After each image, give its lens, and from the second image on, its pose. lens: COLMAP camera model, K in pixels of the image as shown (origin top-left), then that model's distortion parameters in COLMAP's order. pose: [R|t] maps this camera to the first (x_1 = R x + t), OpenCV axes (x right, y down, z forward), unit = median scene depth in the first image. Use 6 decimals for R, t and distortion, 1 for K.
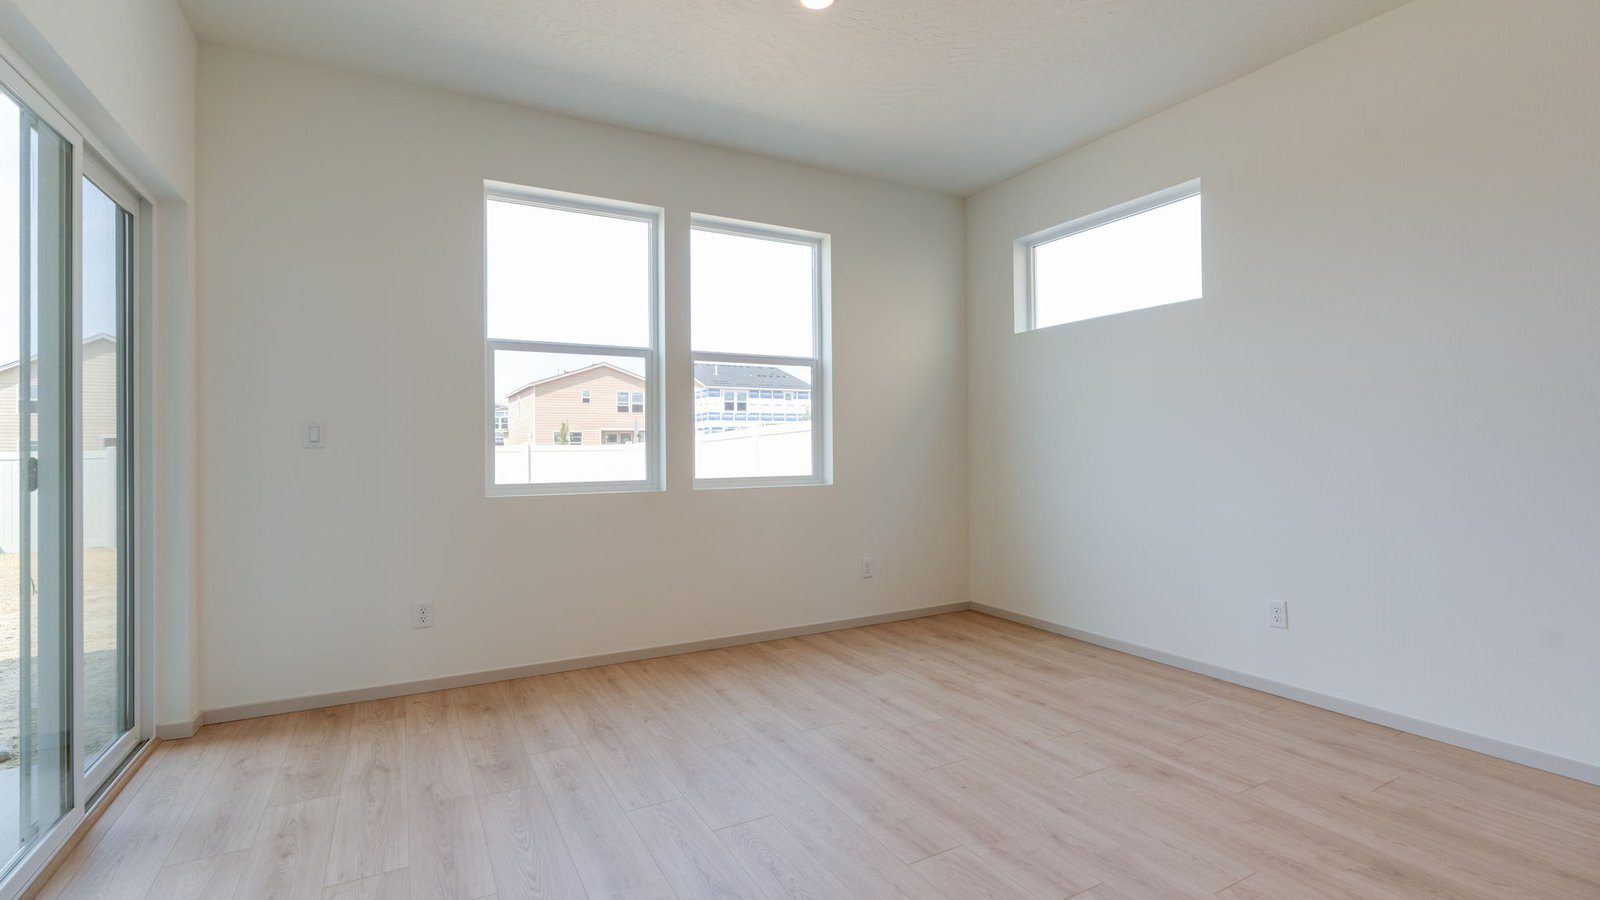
lens RADIAL K [[717.6, 0, 790.4], [0, 717.6, 441.5], [0, 0, 1]] dist [-0.006567, 0.001546]
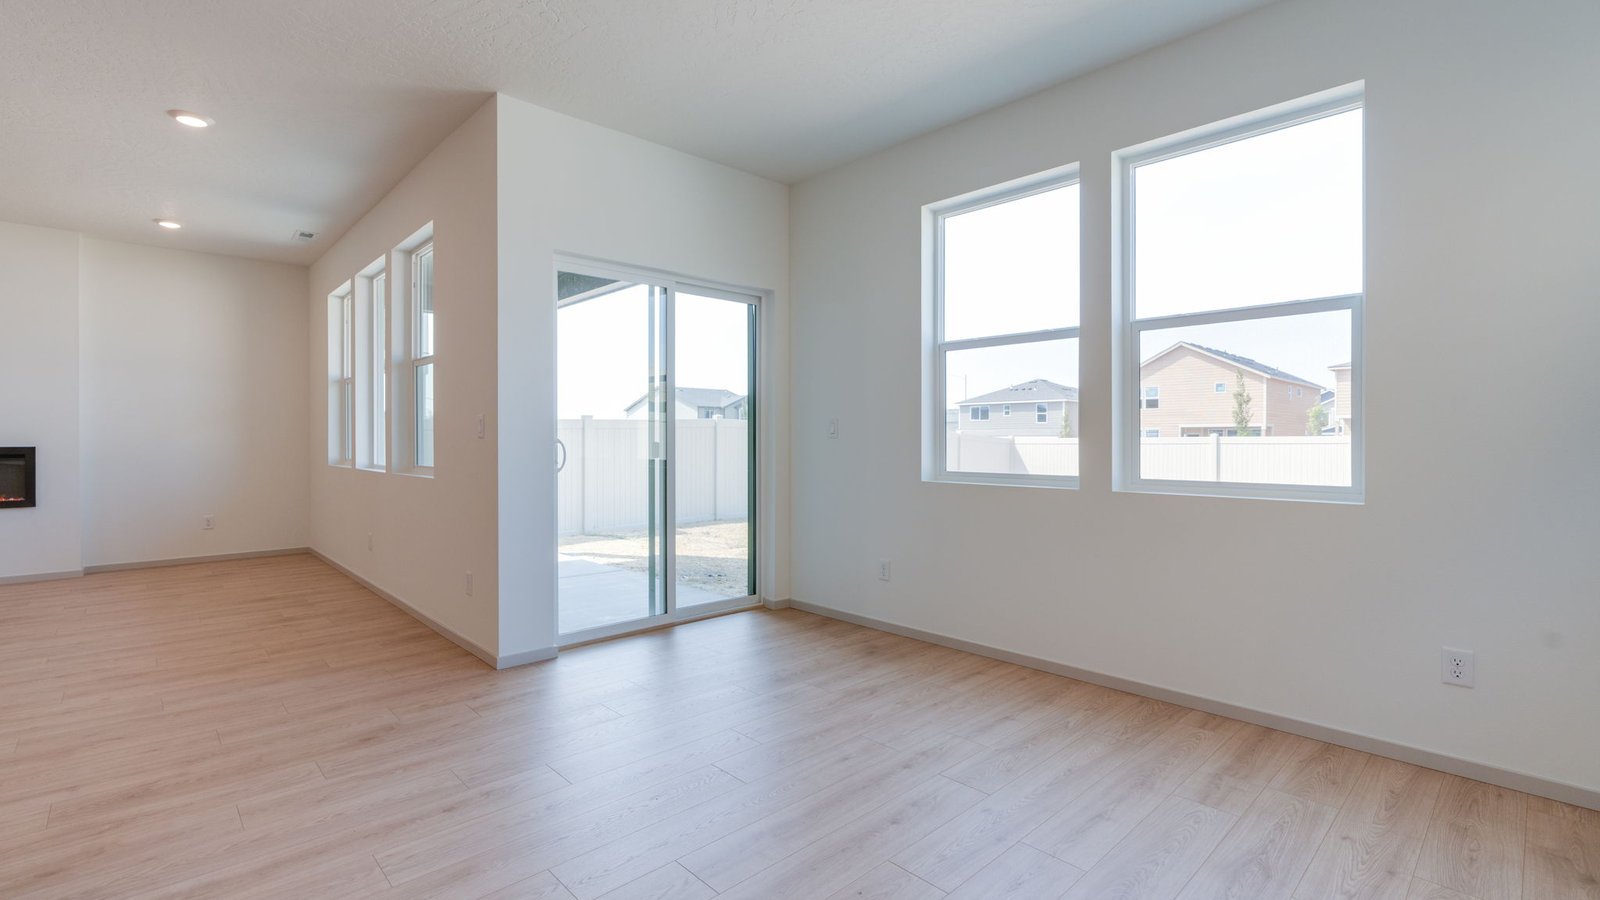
lens RADIAL K [[717.6, 0, 790.4], [0, 717.6, 441.5], [0, 0, 1]] dist [-0.006567, 0.001546]
pose [[0.249994, 0.010567, -0.968190, 0.602250], [0.005377, 0.999910, 0.012302, -0.001058], [0.968232, -0.008281, 0.249915, 0.471717]]
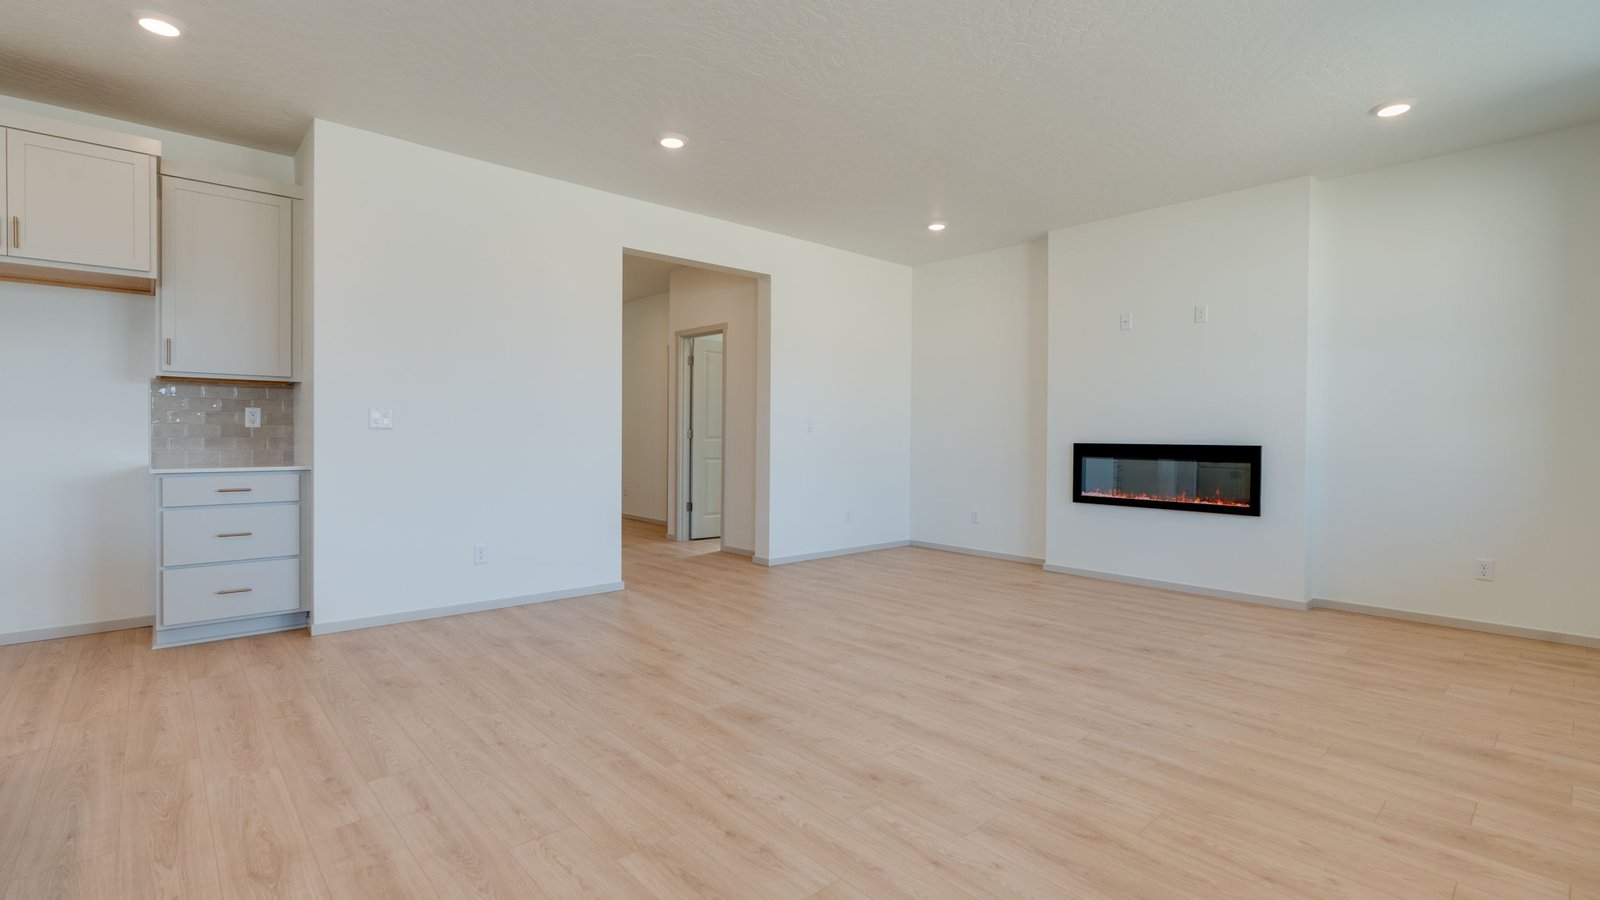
lens RADIAL K [[717.6, 0, 790.4], [0, 717.6, 441.5], [0, 0, 1]] dist [-0.006567, 0.001546]
pose [[-0.973367, 0.003632, -0.229223, -0.148414], [0.002551, 0.999984, 0.005013, 0.004873], [0.229238, 0.004295, -0.973361, 0.357402]]
